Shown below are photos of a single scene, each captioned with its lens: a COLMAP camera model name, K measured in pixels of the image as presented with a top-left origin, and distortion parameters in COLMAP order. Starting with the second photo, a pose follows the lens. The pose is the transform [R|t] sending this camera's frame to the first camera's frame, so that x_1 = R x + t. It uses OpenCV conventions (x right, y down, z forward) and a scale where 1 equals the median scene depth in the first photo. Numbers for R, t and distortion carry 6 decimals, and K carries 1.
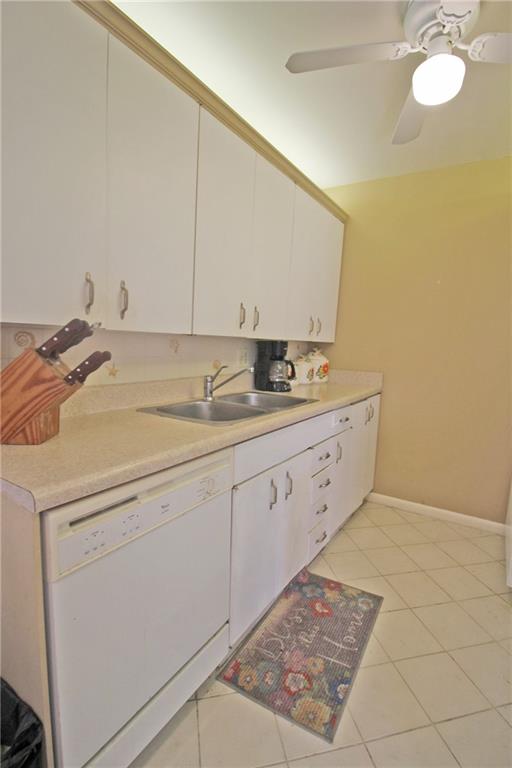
lens RADIAL K [[367.7, 0, 270.5], [0, 367.7, 382.3], [0, 0, 1]] dist [-0.006787, -0.007688]
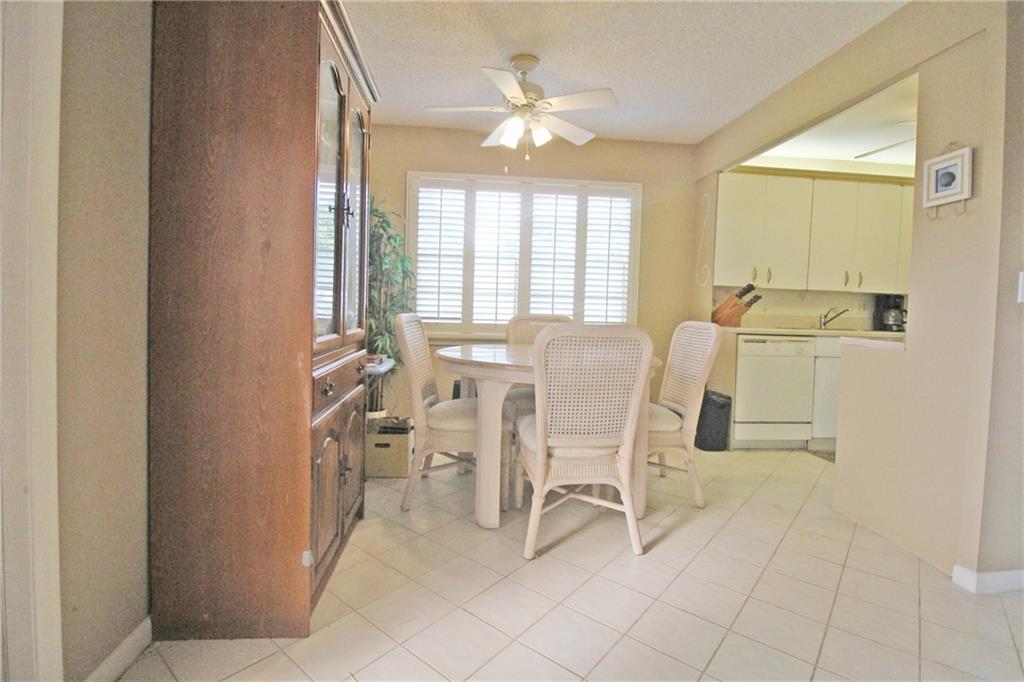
lens RADIAL K [[490.3, 0, 516.2], [0, 490.3, 319.1], [0, 0, 1]] dist [-0.006787, -0.007688]
pose [[0.606337, -0.001872, -0.795206, 0.818017], [-0.095810, 0.992540, -0.075391, 0.330708], [0.789415, 0.121901, 0.601635, -1.577197]]
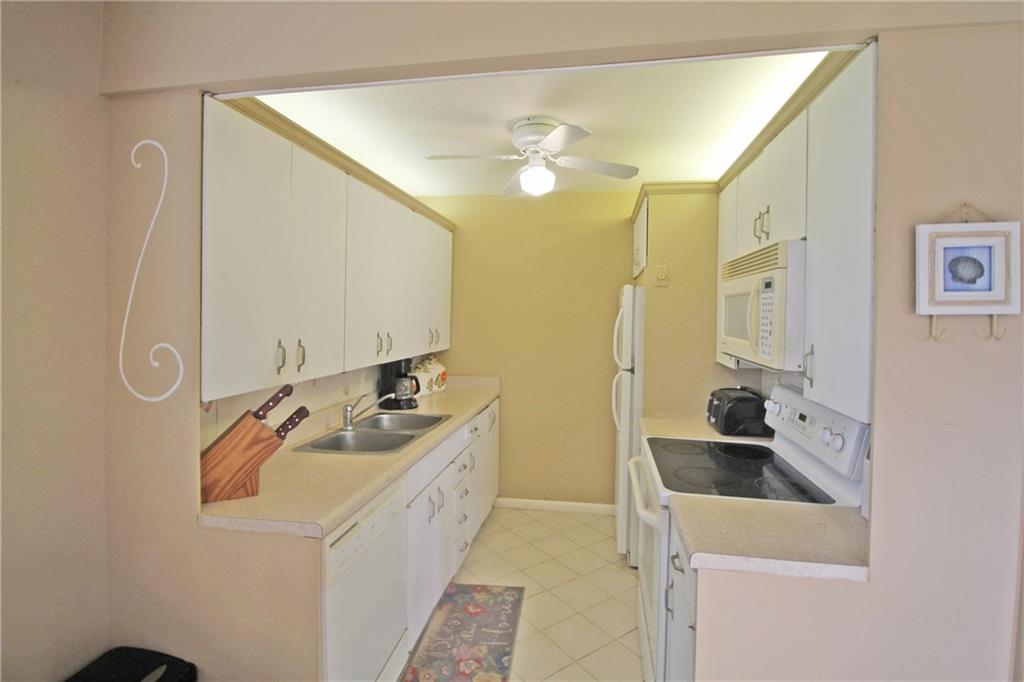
lens RADIAL K [[490.3, 0, 511.5], [0, 490.3, 321.0], [0, 0, 1]] dist [-0.006787, -0.007688]
pose [[0.929854, -0.046155, 0.365021, -0.245746], [0.078269, 0.994206, -0.073671, -0.120896], [-0.359506, 0.097073, 0.928080, -0.470309]]
